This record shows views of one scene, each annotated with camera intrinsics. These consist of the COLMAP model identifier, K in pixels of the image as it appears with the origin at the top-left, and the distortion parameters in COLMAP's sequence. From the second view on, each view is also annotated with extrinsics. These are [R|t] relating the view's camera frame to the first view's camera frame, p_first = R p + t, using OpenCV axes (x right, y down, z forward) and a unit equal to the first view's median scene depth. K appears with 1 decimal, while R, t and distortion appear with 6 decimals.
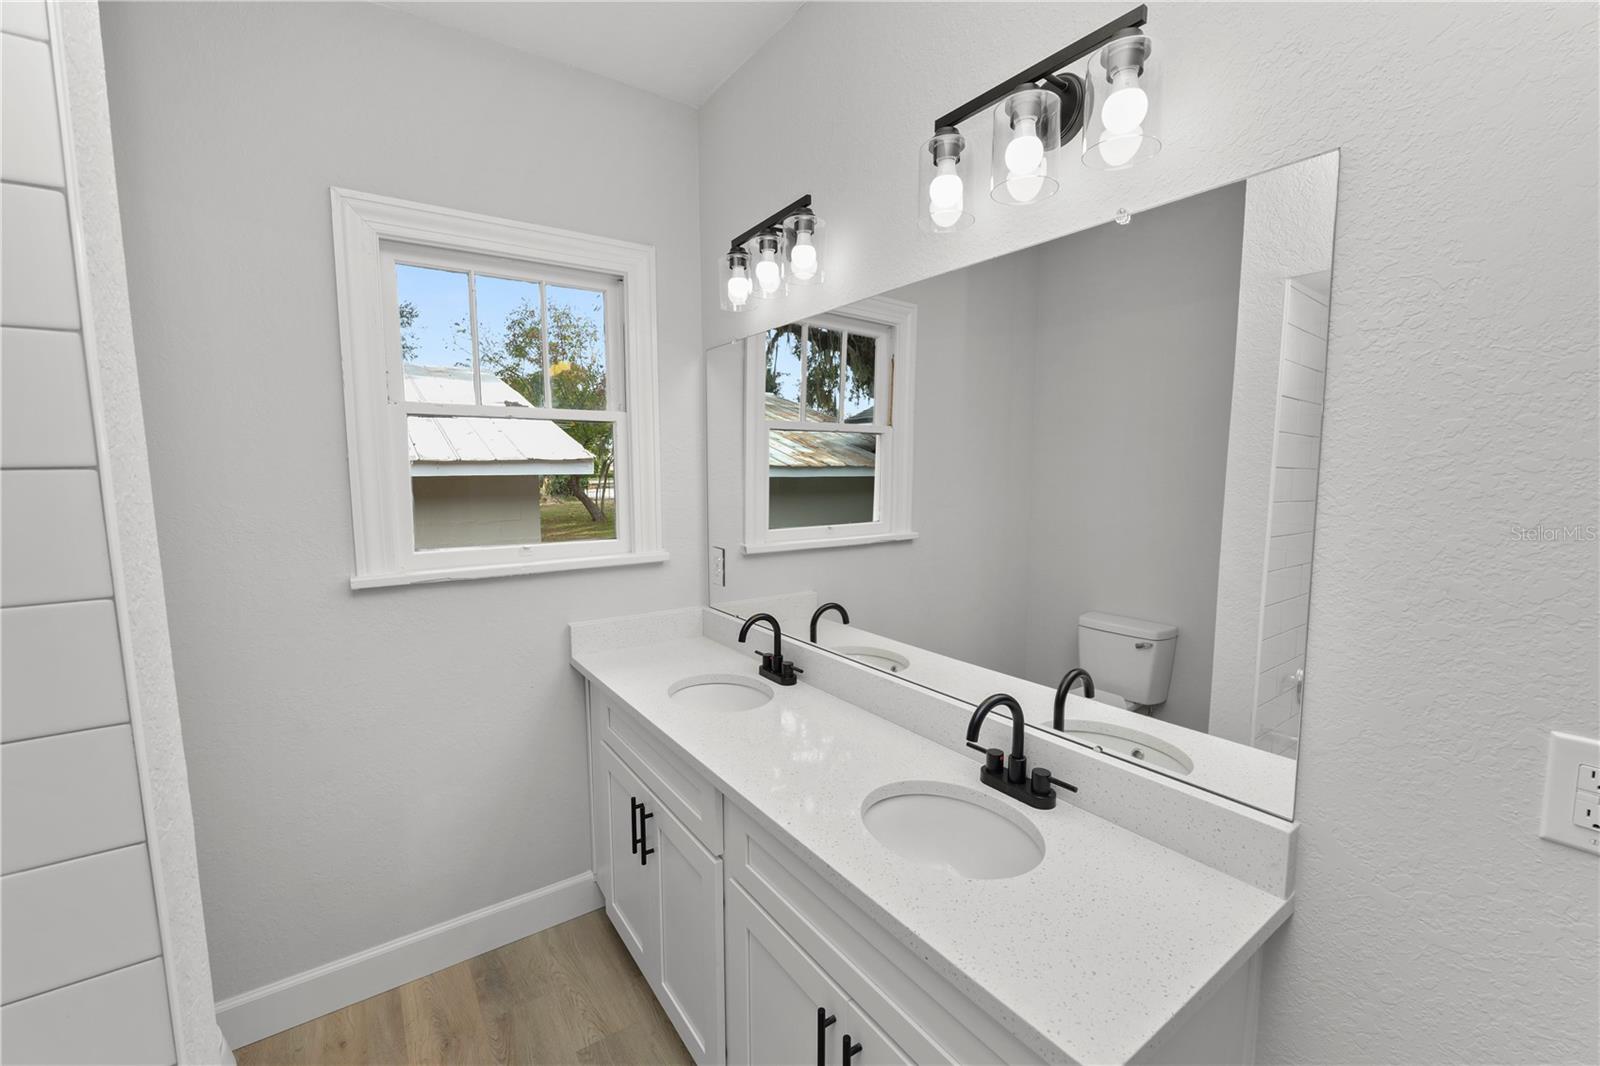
lens RADIAL K [[650.6, 0, 798.4], [0, 650.6, 530.3], [0, 0, 1]] dist [-0.009960, -0.000048]
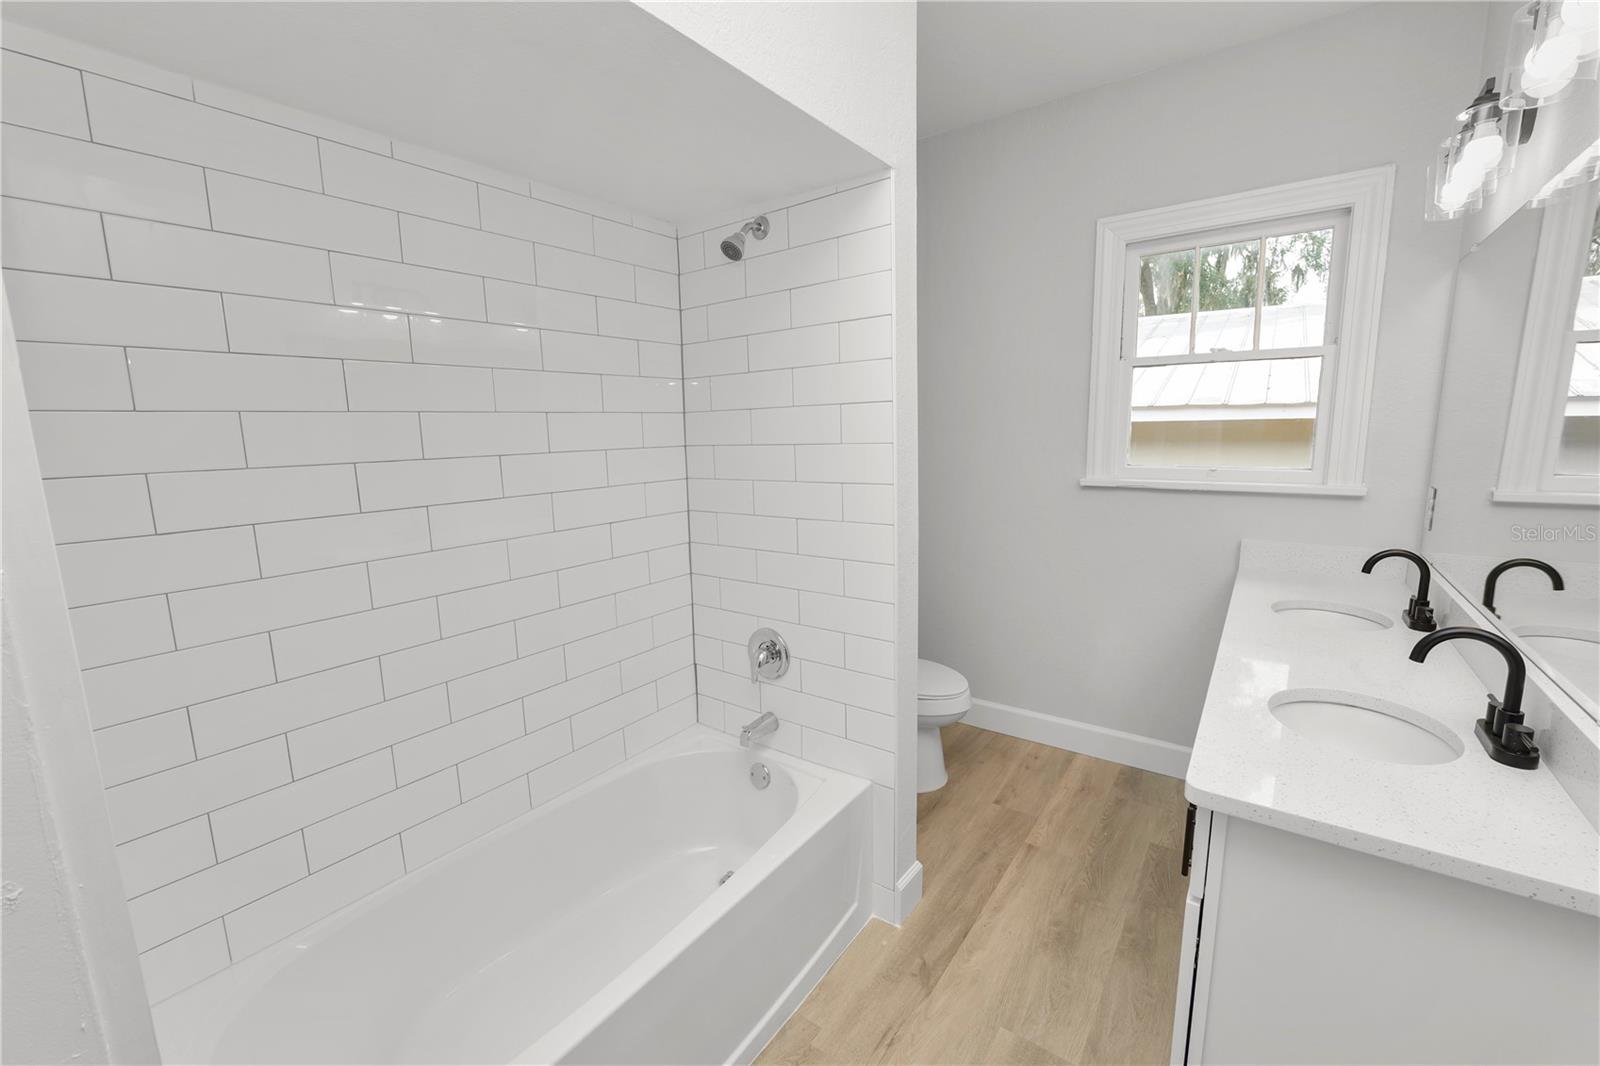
lens RADIAL K [[628.2, 0, 800.0], [0, 628.2, 533.0], [0, 0, 1]] dist [-0.032312, -0.000327]
pose [[0.323140, 0.151096, -0.934211, 0.480669], [-0.070816, 0.988265, 0.135344, 0.046027], [0.943698, 0.022422, 0.330048, -0.116572]]
